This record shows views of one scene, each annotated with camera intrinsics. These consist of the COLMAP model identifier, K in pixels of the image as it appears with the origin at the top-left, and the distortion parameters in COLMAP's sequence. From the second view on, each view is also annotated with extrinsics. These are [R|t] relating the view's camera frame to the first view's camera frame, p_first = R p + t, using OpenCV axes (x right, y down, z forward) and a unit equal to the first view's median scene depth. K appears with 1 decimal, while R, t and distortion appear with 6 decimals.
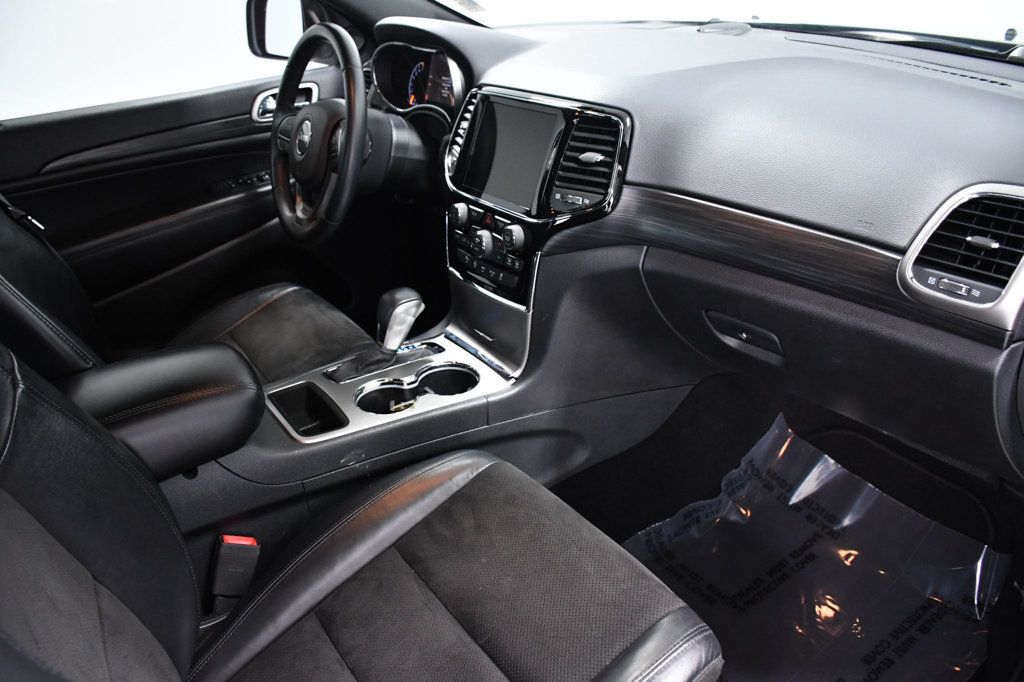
lens RADIAL K [[790.3, 0, 507.5], [0, 790.3, 357.9], [0, 0, 1]] dist [-0.147266, 0.096785]
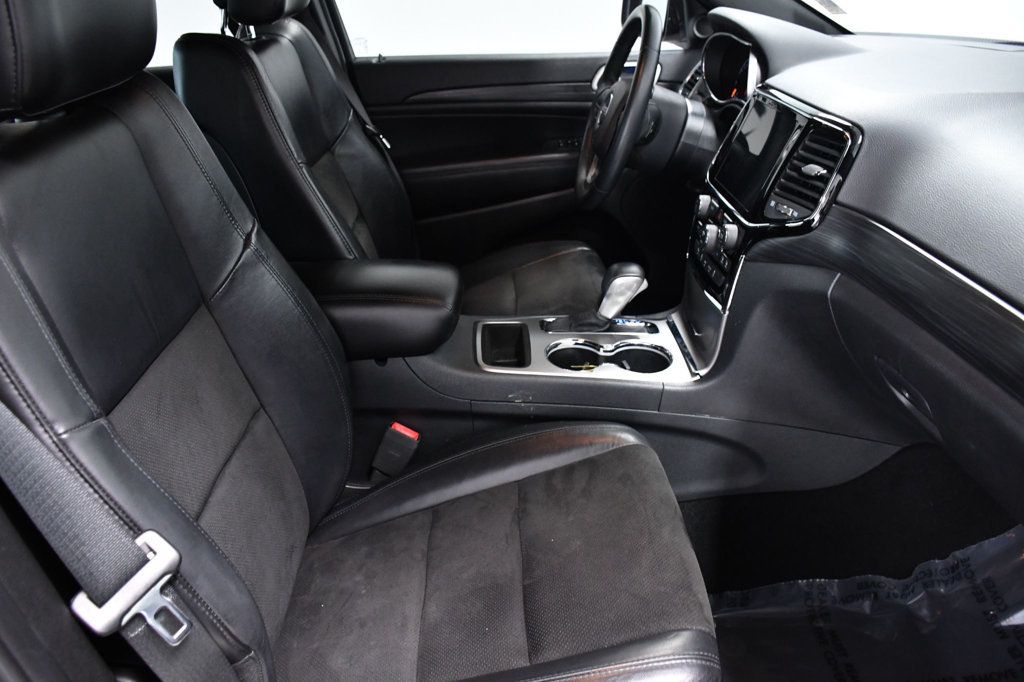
lens RADIAL K [[790.3, 0, 507.5], [0, 790.3, 357.9], [0, 0, 1]] dist [-0.147266, 0.096785]
pose [[0.841125, 0.288340, -0.457569, 0.254153], [-0.282050, 0.955734, 0.083784, -0.010293], [0.461473, 0.058585, 0.885218, 0.012779]]
